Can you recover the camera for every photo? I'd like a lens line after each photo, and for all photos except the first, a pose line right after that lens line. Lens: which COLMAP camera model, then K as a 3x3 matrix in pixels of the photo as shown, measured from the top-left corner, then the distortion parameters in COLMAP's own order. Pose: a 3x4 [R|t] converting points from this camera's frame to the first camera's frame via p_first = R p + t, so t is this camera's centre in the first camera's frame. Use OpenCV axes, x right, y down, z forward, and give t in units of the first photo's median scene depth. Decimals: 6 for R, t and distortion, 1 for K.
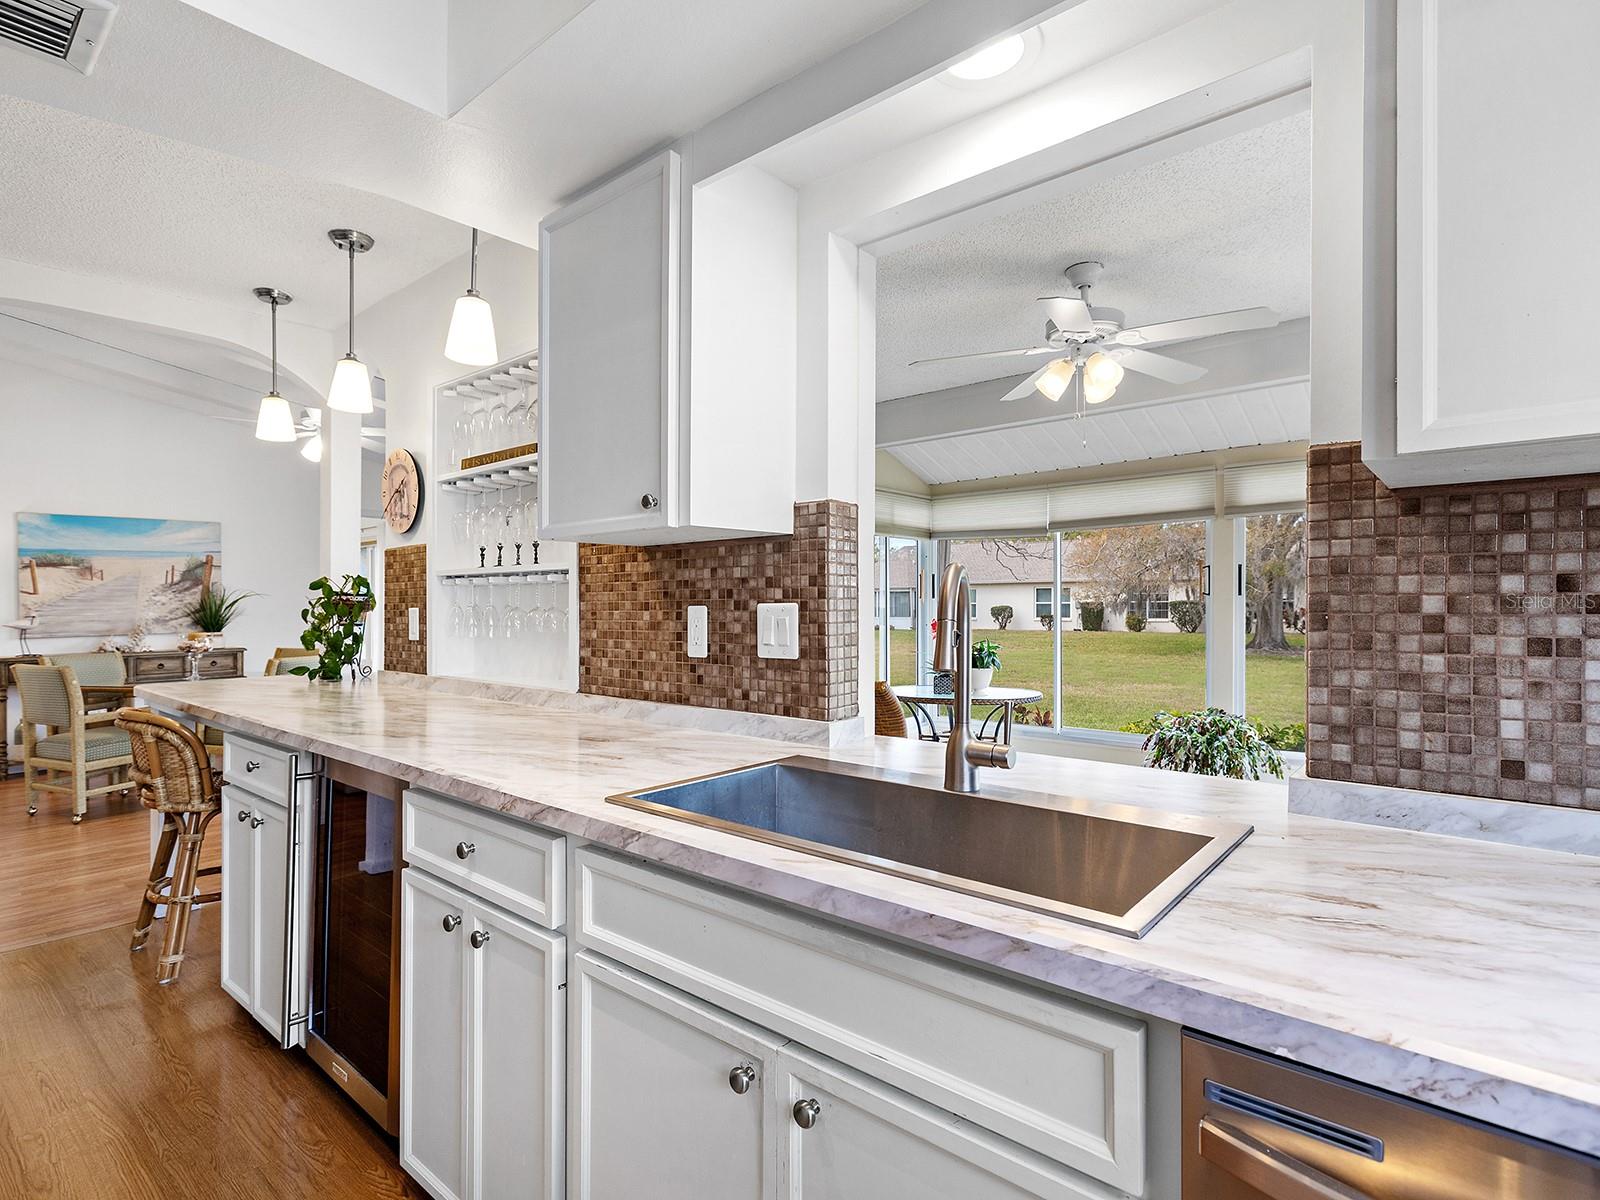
lens RADIAL K [[803.1, 0, 806.1], [0, 803.1, 596.5], [0, 0, 1]] dist [-0.007956, -0.000845]
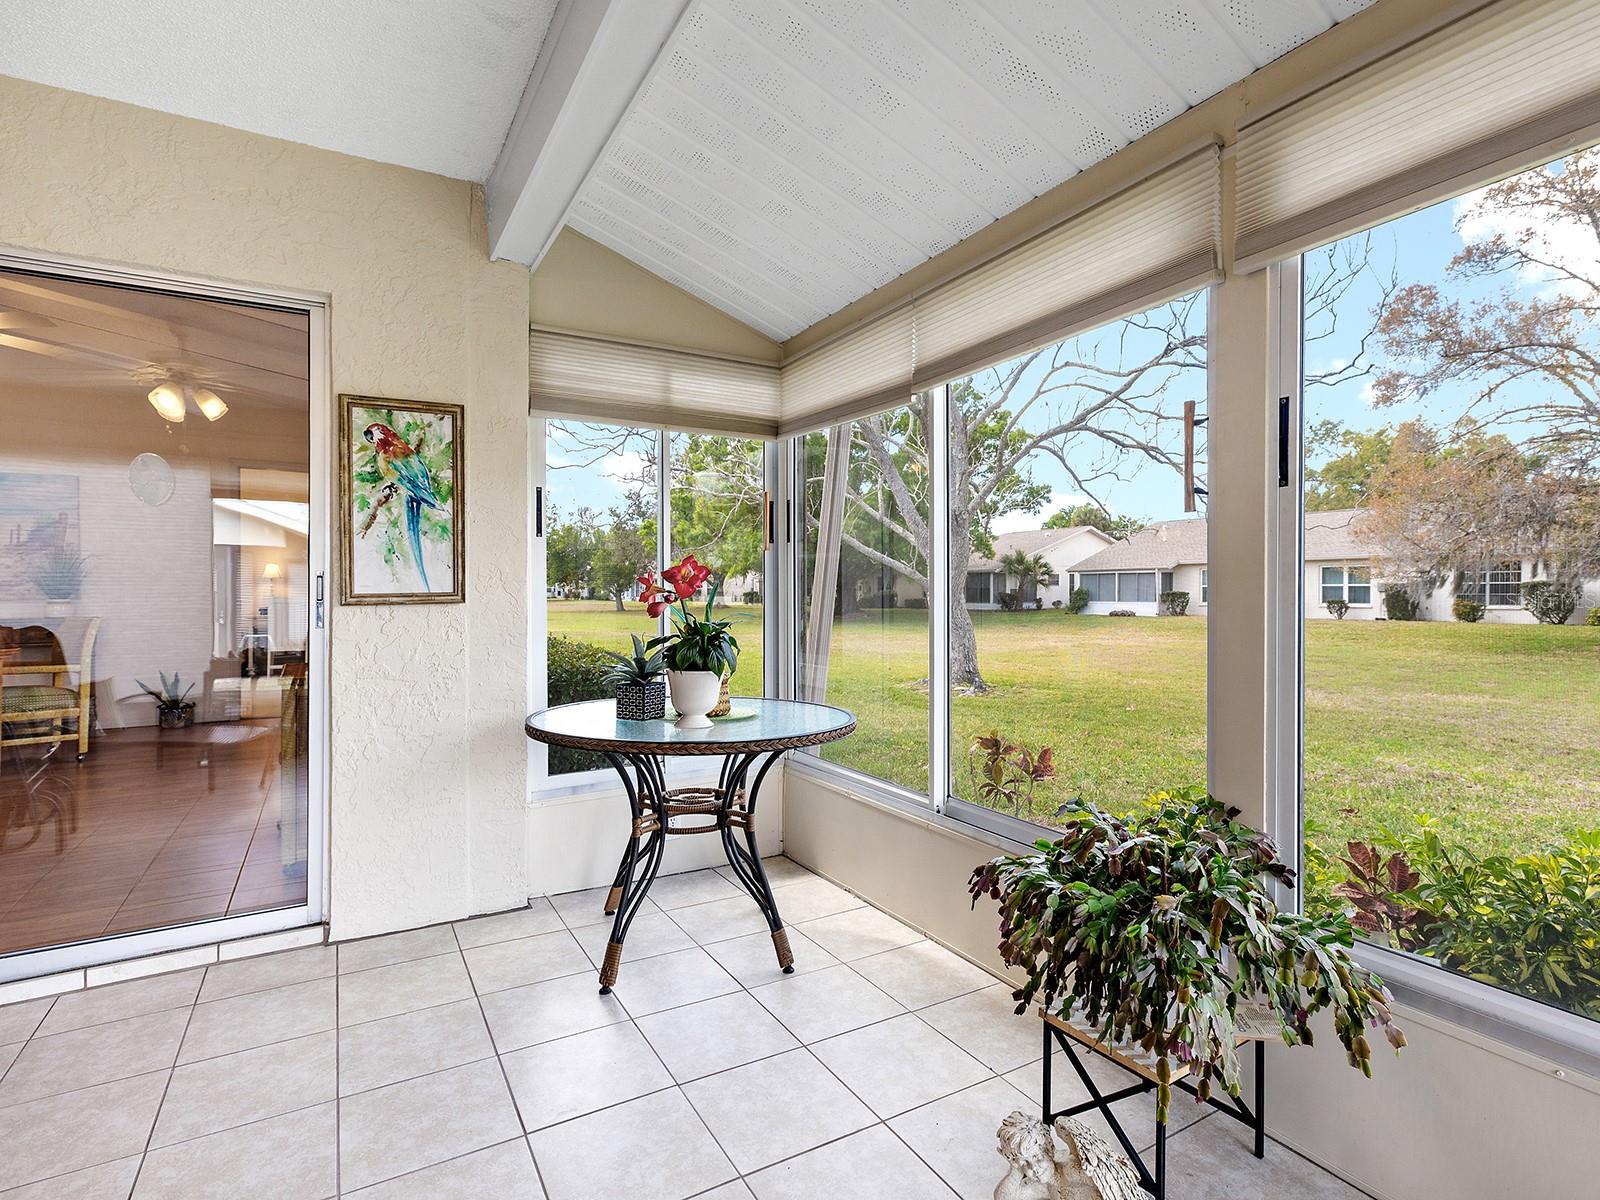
lens RADIAL K [[803.1, 0, 806.1], [0, 803.1, 596.5], [0, 0, 1]] dist [-0.007956, -0.000845]
pose [[0.945758, 0.003550, -0.324852, 0.338126], [0.001914, 0.999862, 0.016501, 0.029615], [0.324866, -0.016228, 0.945621, 0.443023]]
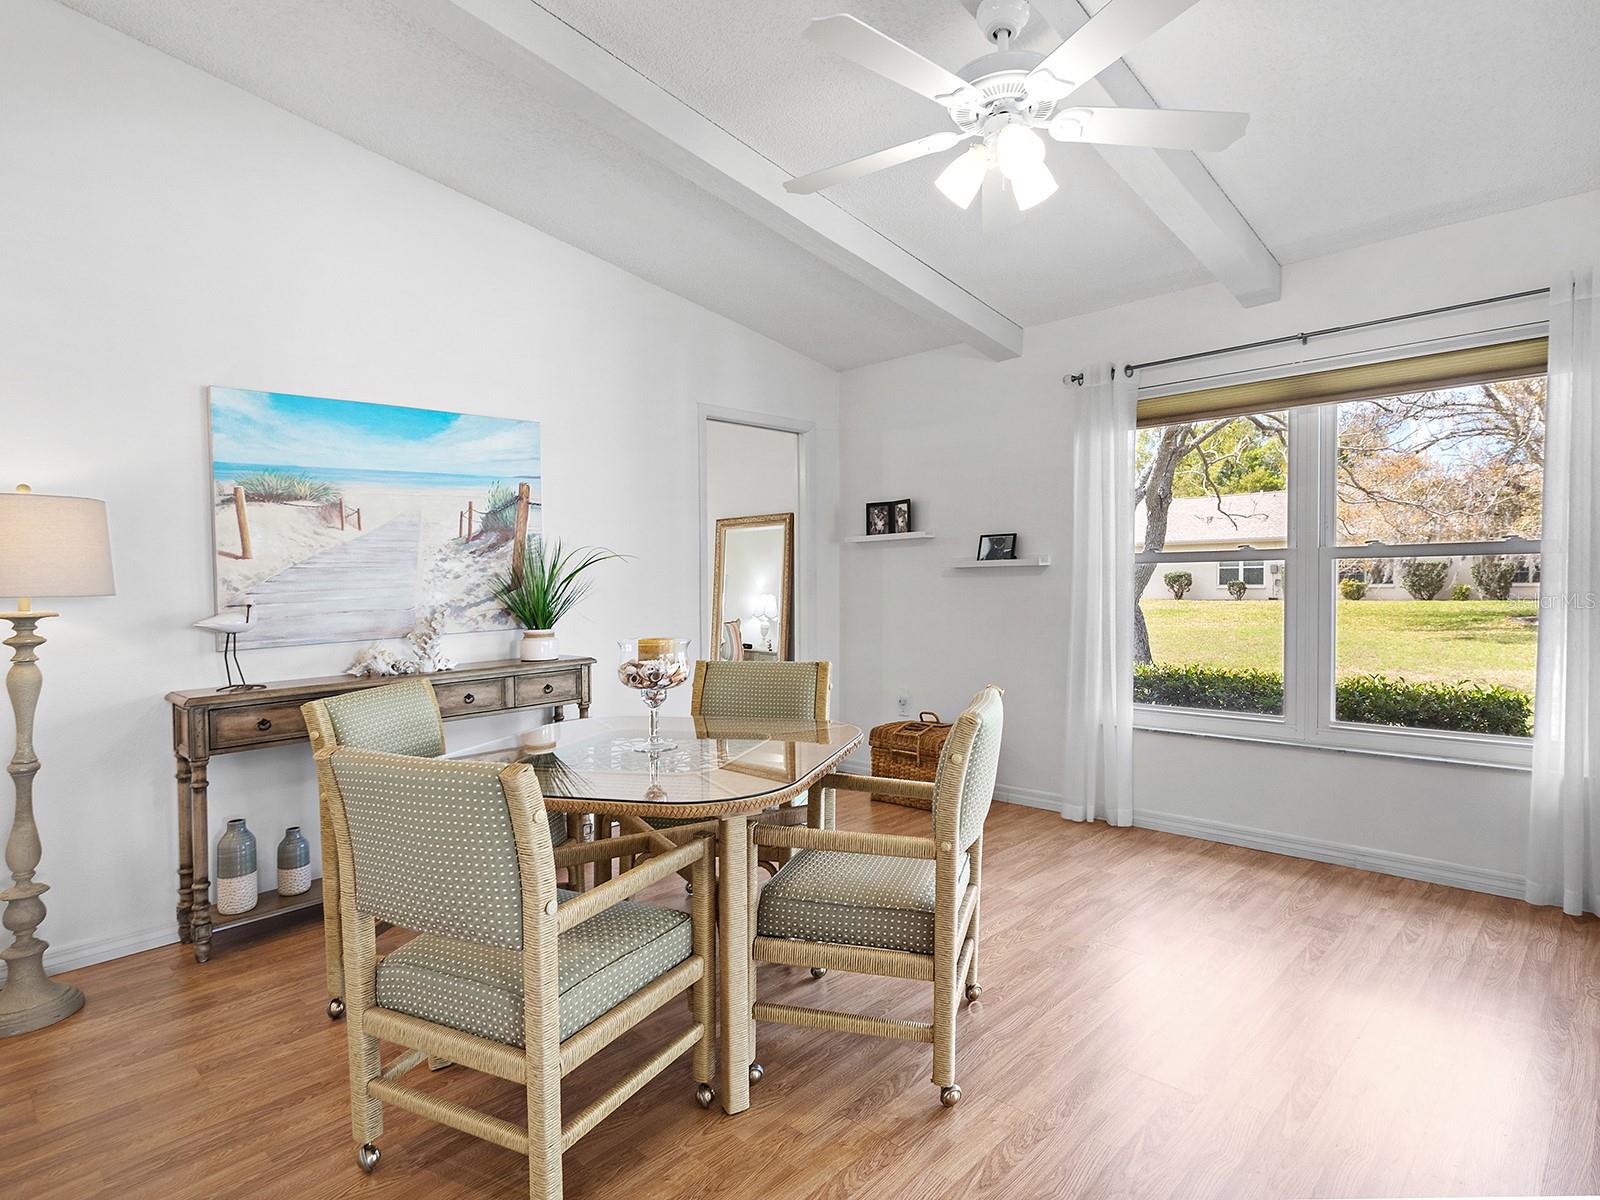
lens RADIAL K [[847.7, 0, 800.4], [0, 847.7, 579.8], [0, 0, 1]] dist [-0.002747, 0.000395]
pose [[0.997887, -0.016151, -0.062939, -0.548126], [0.017000, 0.999771, 0.012971, 0.008208], [0.062715, -0.014013, 0.997933, 0.465669]]
